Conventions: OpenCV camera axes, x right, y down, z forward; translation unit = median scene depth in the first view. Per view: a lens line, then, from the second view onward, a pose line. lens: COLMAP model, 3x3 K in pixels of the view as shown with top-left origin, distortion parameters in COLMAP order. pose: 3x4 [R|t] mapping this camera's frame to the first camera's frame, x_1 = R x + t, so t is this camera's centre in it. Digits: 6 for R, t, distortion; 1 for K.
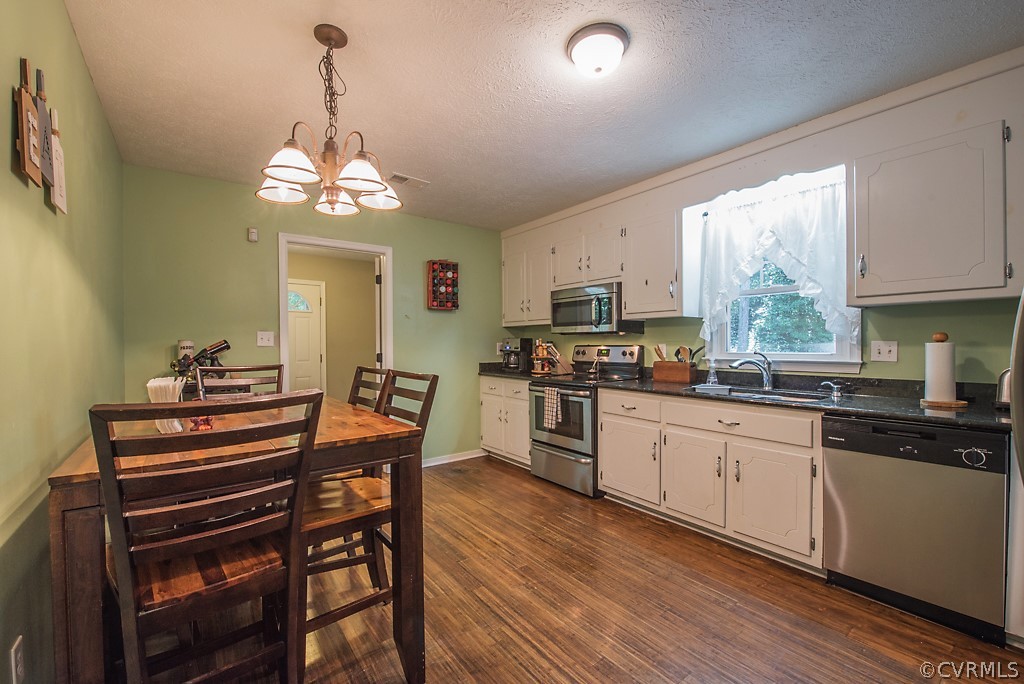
lens RADIAL K [[421.4, 0, 511.4], [0, 421.4, 345.6], [0, 0, 1]] dist [-0.013166, 0.000011]
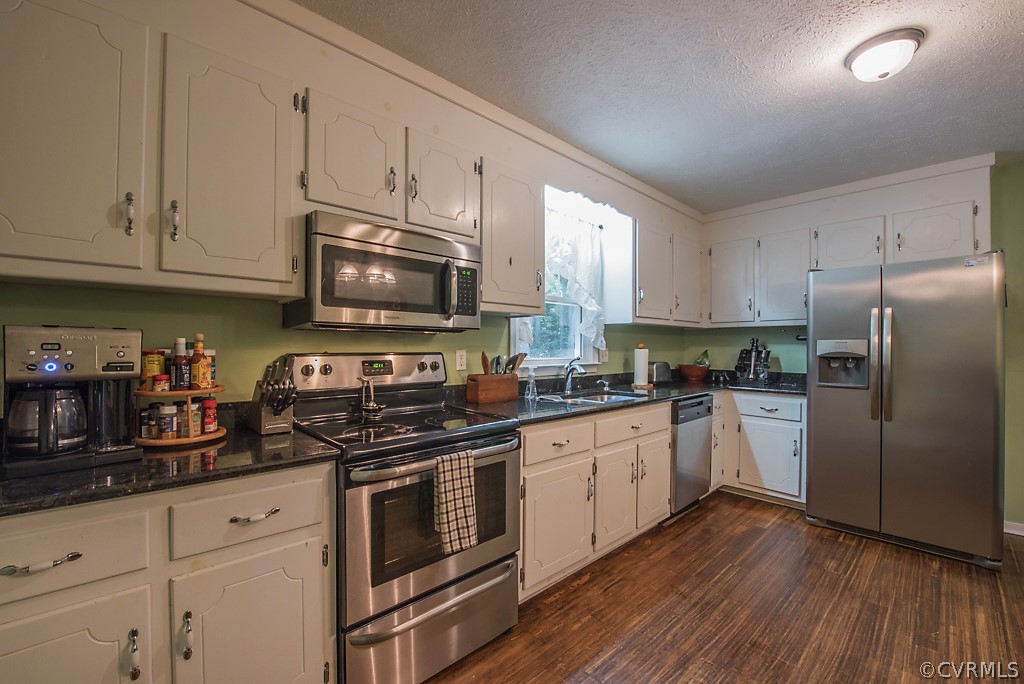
lens RADIAL K [[421.4, 0, 511.1], [0, 421.4, 346.2], [0, 0, 1]] dist [-0.013166, 0.000011]
pose [[-0.103020, 0.006890, 0.994655, -0.401181], [0.002277, 0.999975, -0.006691, -0.006433], [-0.994677, 0.001575, -0.103034, 1.176289]]
